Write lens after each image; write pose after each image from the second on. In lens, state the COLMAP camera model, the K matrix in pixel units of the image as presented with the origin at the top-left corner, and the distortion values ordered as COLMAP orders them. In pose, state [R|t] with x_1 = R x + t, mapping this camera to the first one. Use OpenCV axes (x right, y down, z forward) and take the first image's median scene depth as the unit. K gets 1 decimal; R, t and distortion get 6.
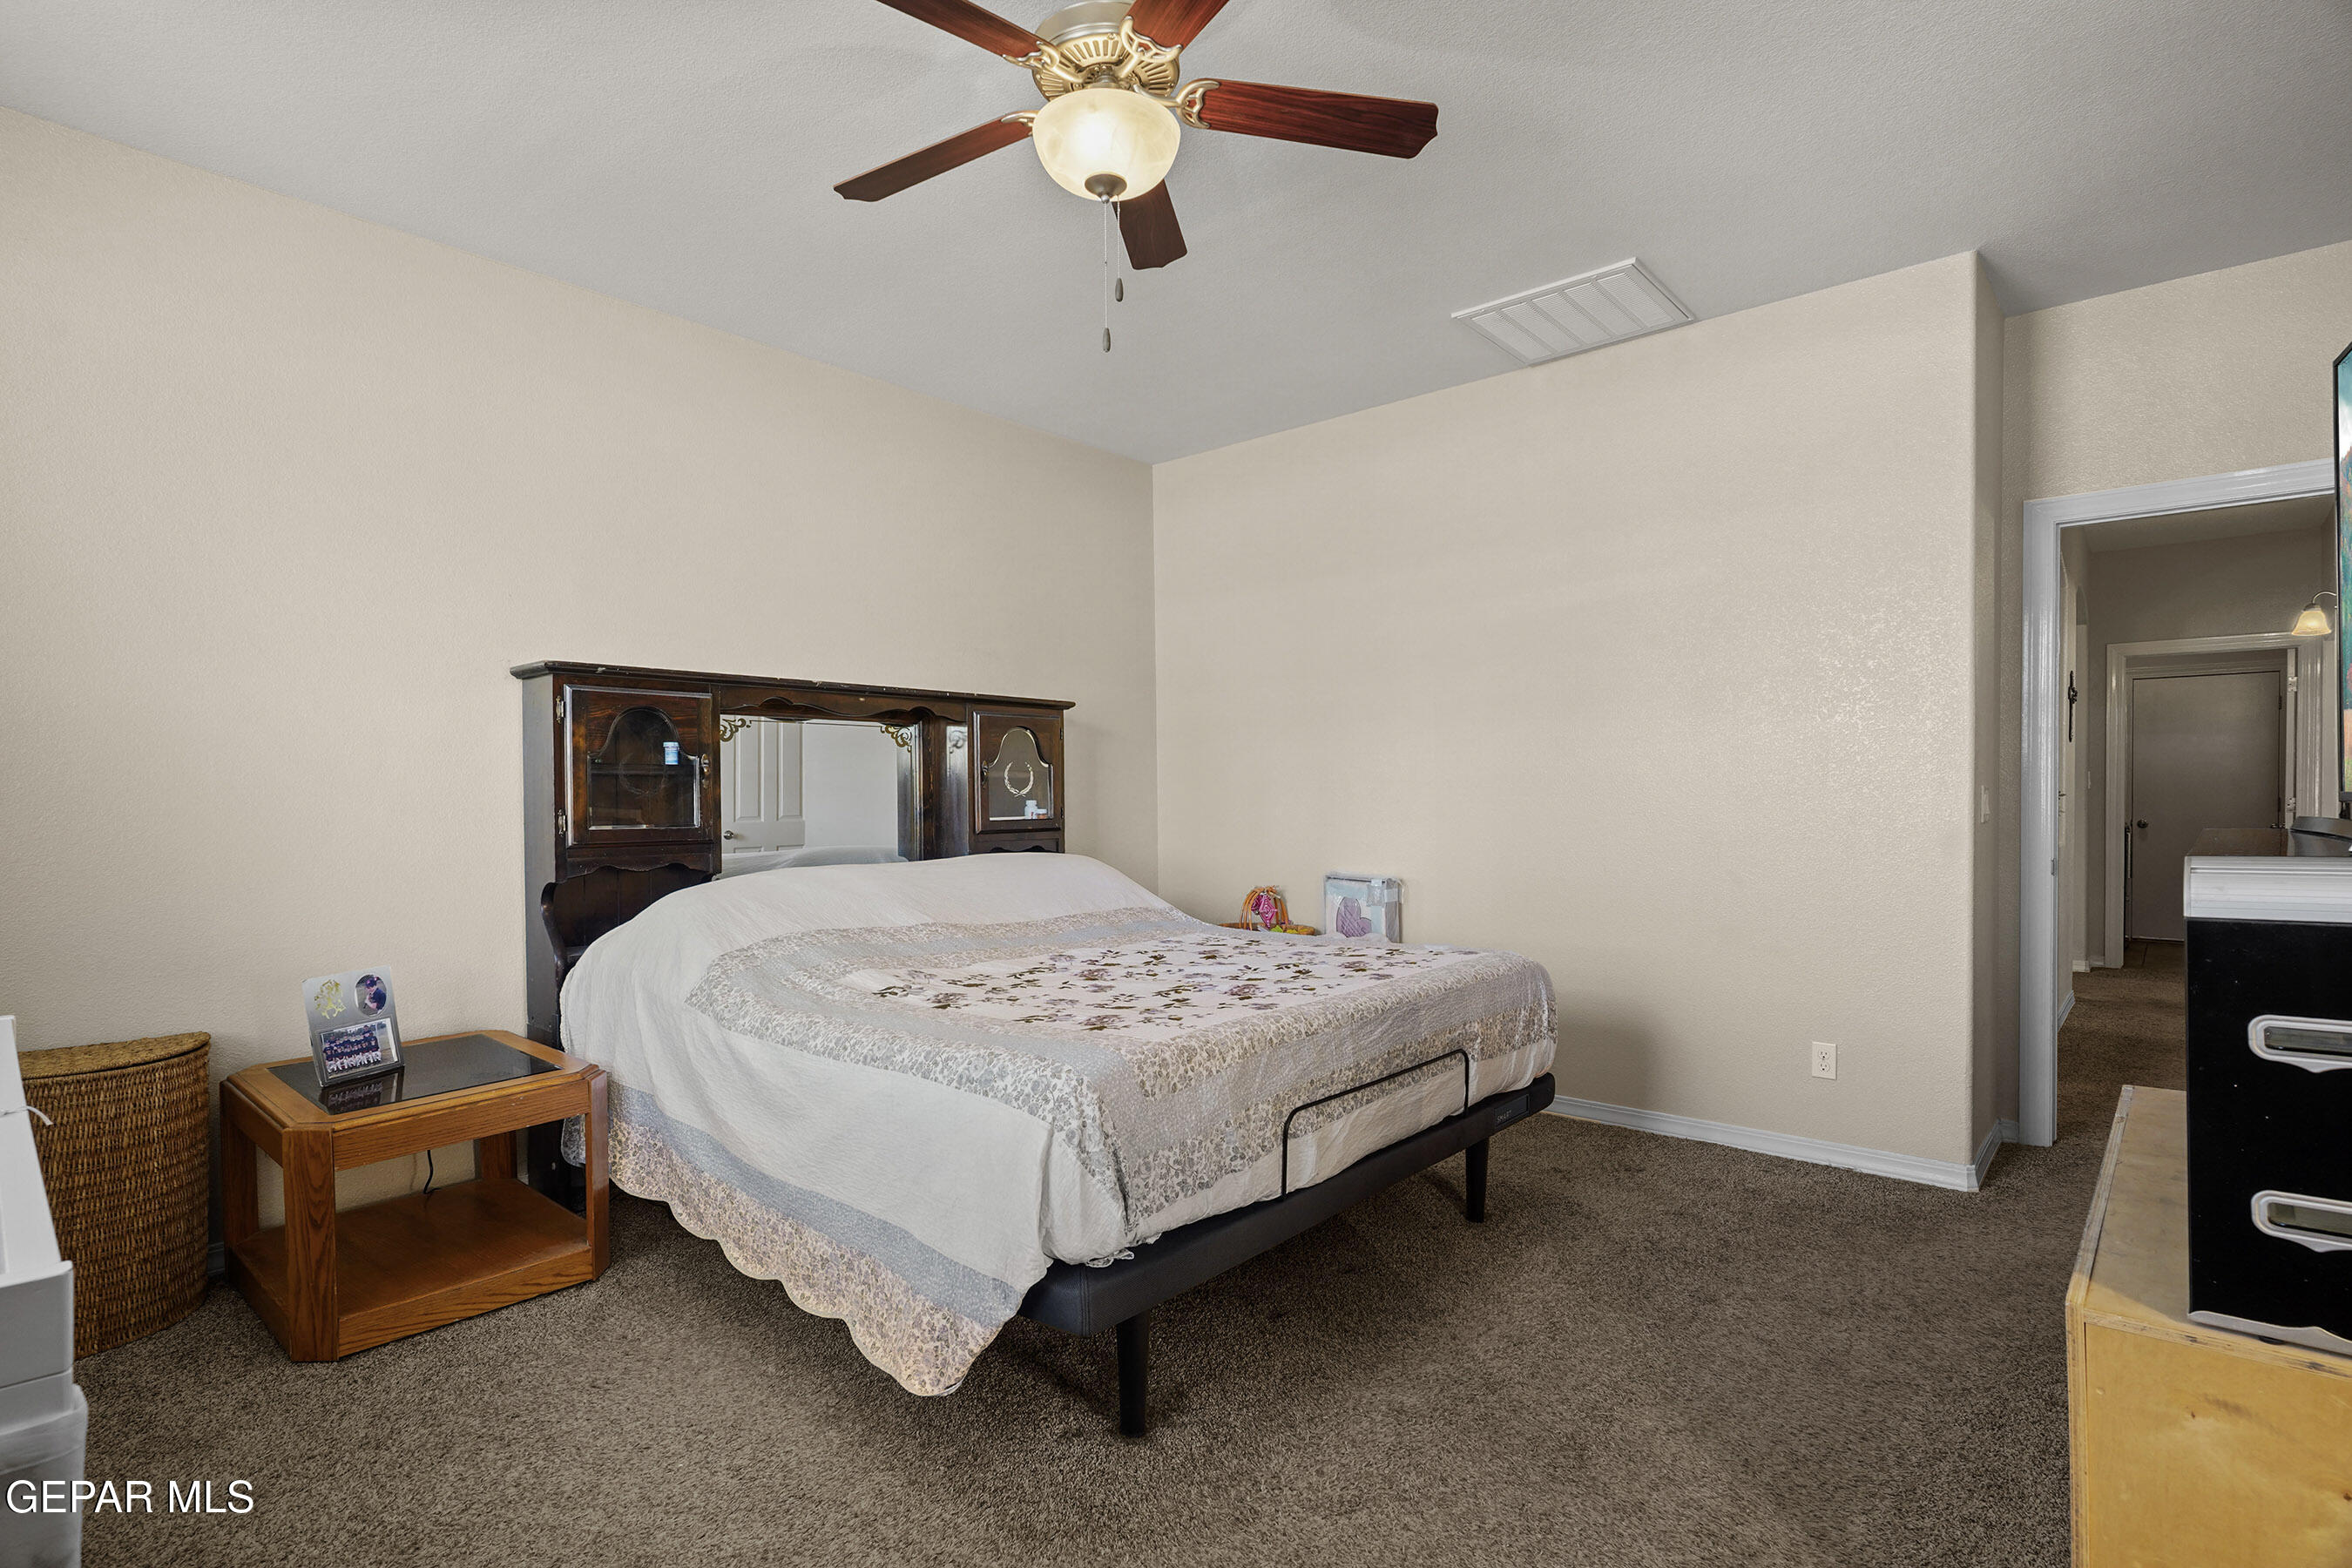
lens RADIAL K [[1142.6, 0, 1156.4], [0, 1142.6, 798.0], [0, 0, 1]] dist [-0.000384, 0.000387]
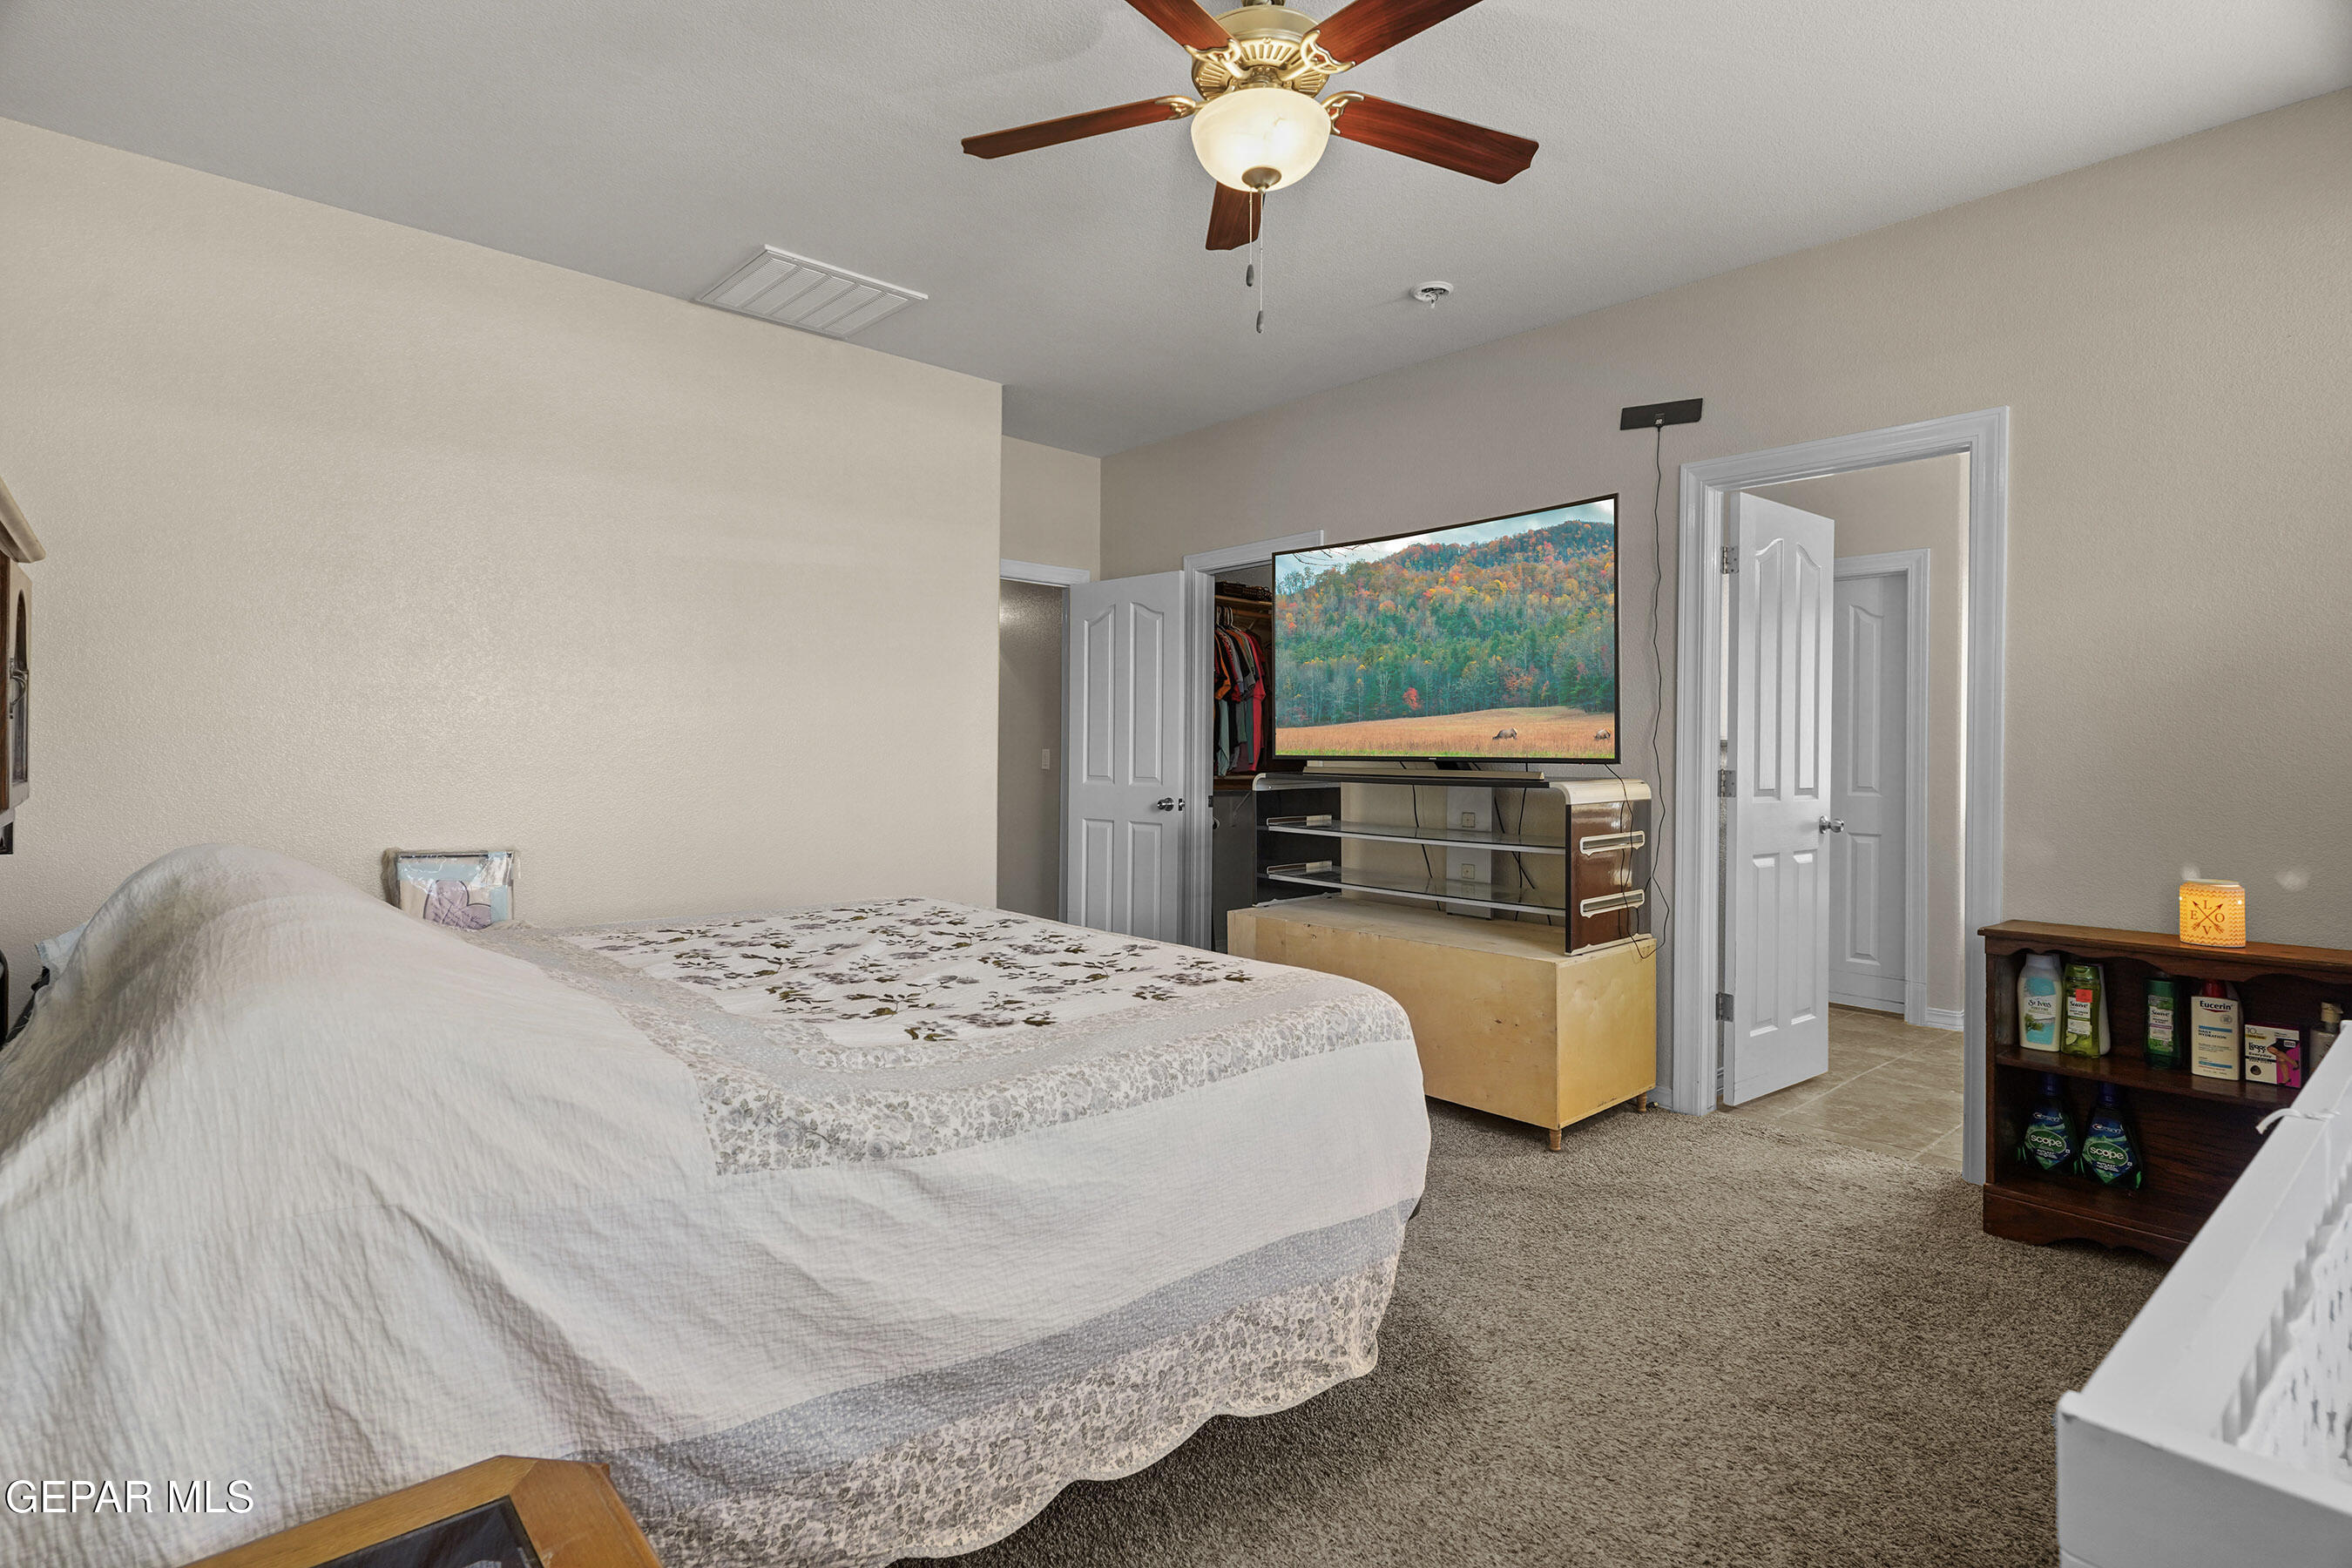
lens RADIAL K [[1142.6, 0, 1151.8], [0, 1142.6, 767.7], [0, 0, 1]] dist [-0.000384, 0.000387]
pose [[0.123641, 0.000053, 0.992327, -1.078502], [0.000343, 1.000000, -0.000096, 0.014744], [-0.992327, 0.000352, 0.123641, 0.967232]]
